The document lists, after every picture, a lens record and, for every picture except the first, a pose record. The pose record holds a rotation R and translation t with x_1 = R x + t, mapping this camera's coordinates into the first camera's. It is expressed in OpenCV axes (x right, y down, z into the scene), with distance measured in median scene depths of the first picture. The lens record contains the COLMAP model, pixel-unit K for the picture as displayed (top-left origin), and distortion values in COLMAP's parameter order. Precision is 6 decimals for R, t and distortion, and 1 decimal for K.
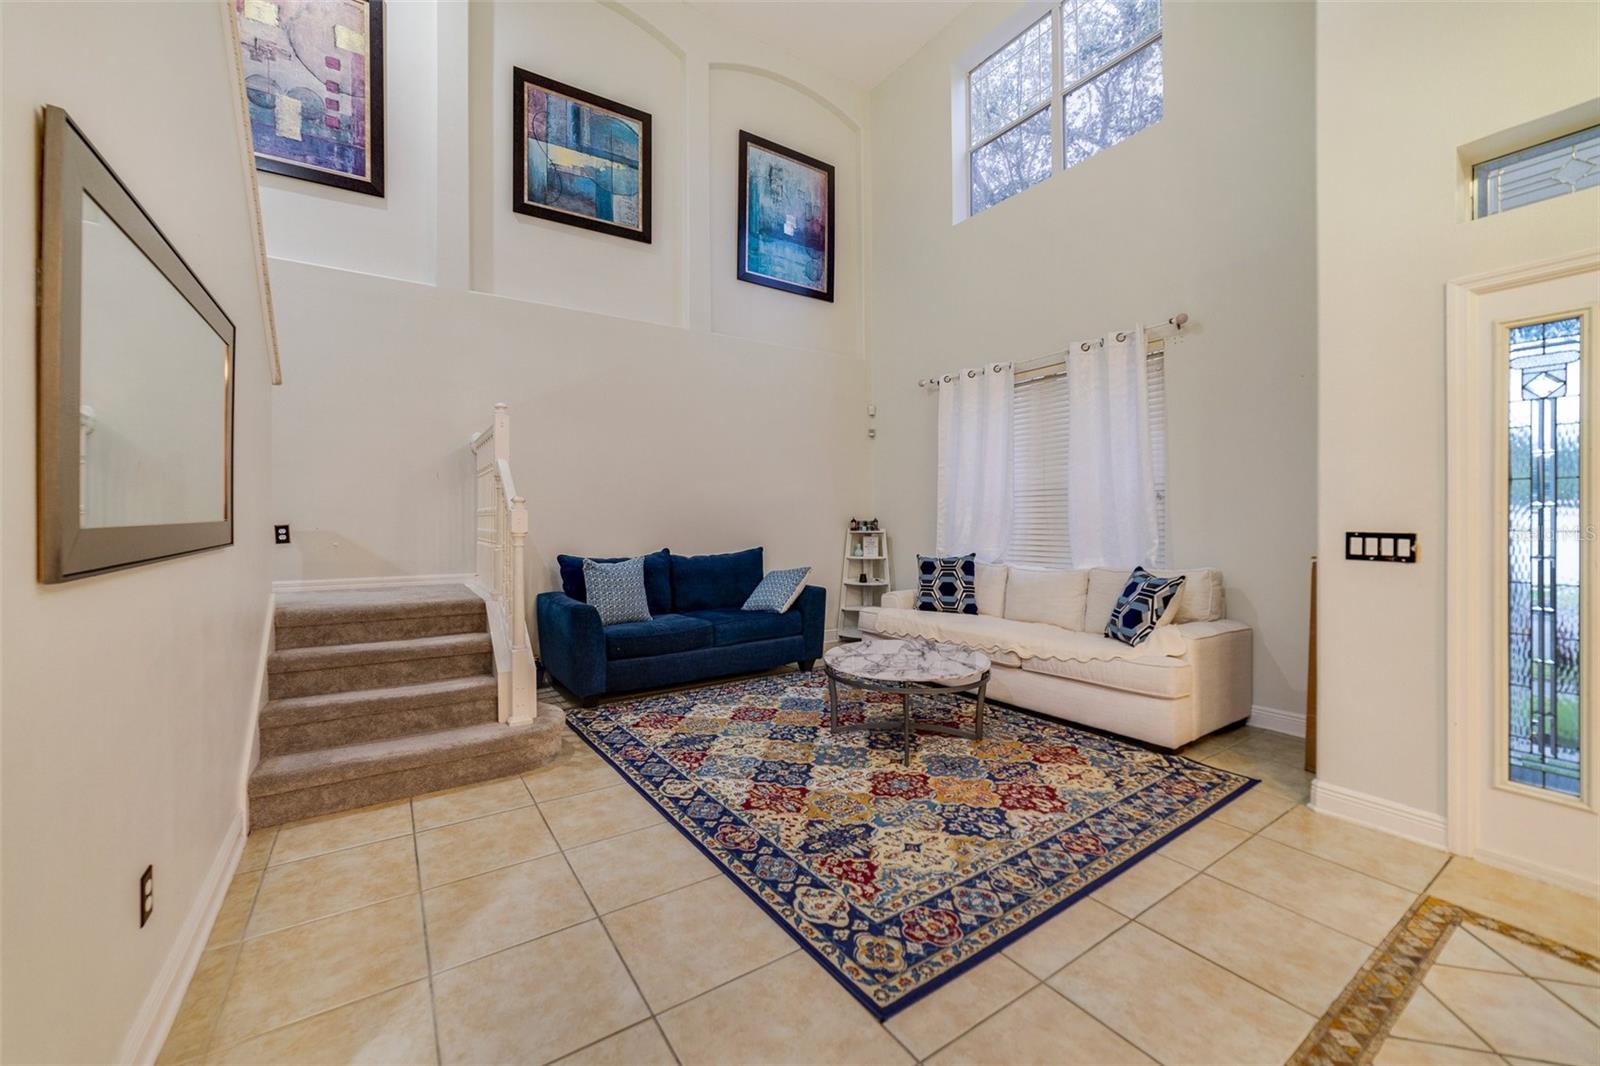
lens RADIAL K [[620.0, 0, 796.6], [0, 620.0, 522.7], [0, 0, 1]] dist [0.001722, 0.000149]
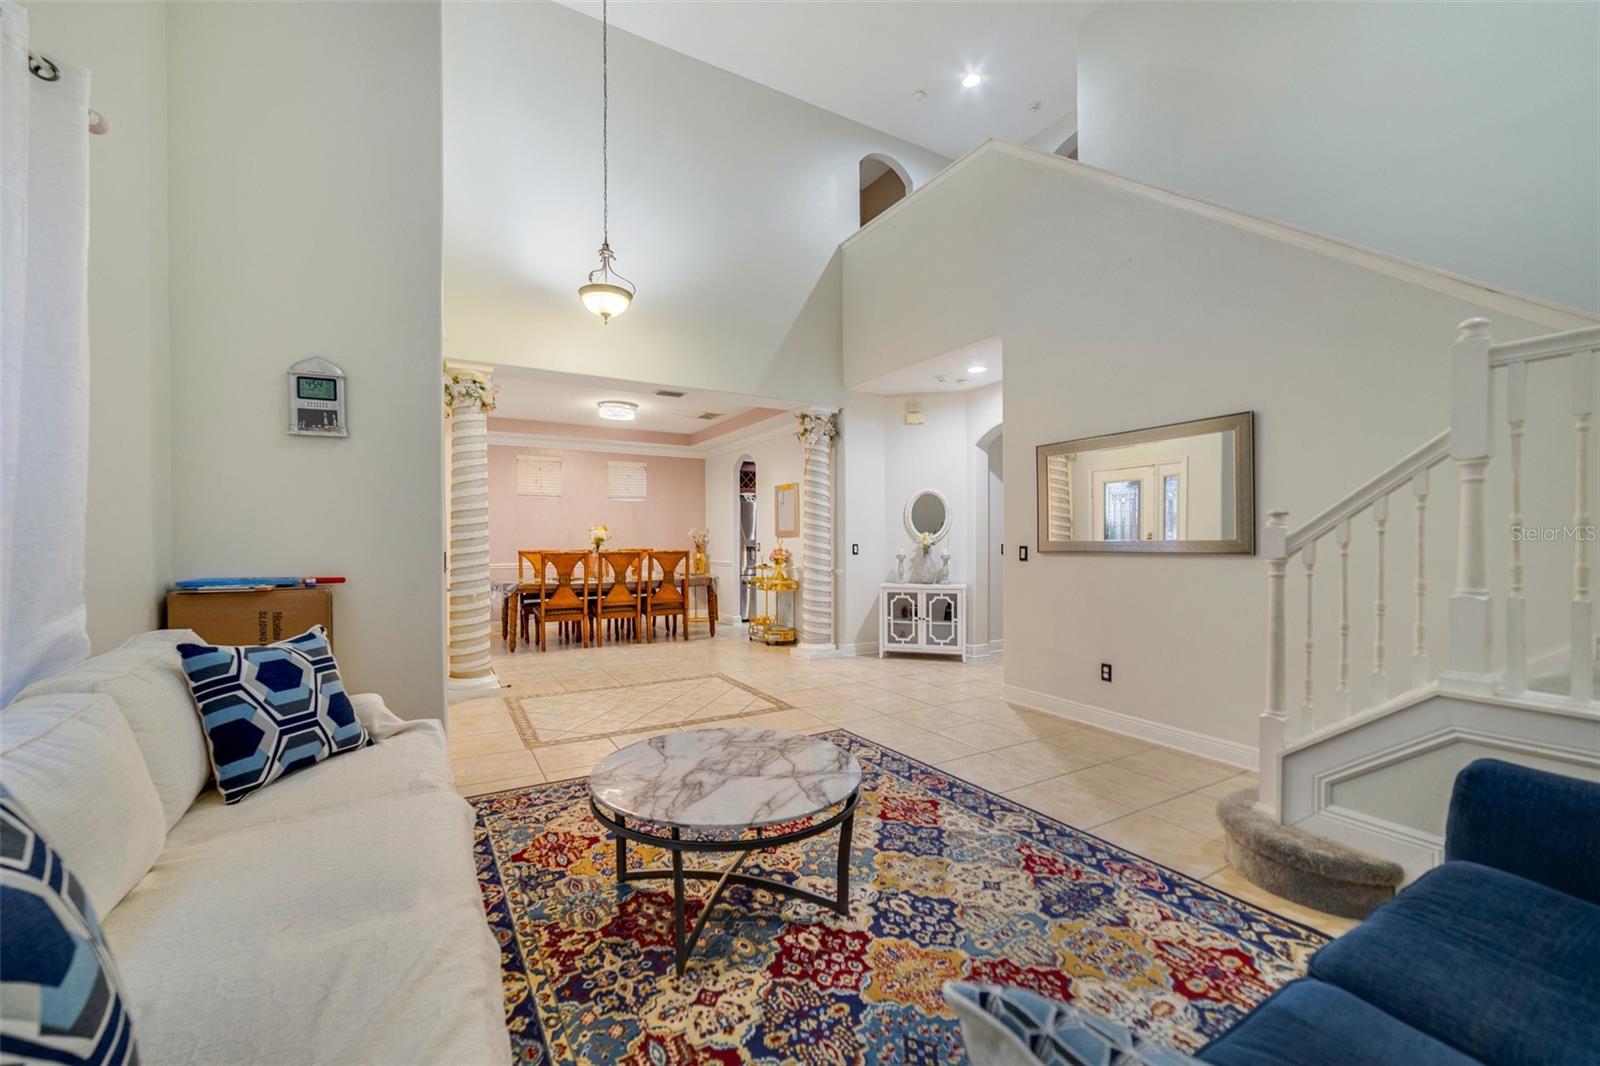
lens RADIAL K [[620.0, 0, 801.5], [0, 620.0, 536.9], [0, 0, 1]] dist [0.001722, 0.000149]
pose [[-0.998056, 0.000779, 0.062321, 0.074195], [0.001002, 0.999993, 0.003551, -0.013088], [-0.062317, 0.003607, -0.998050, 1.856440]]
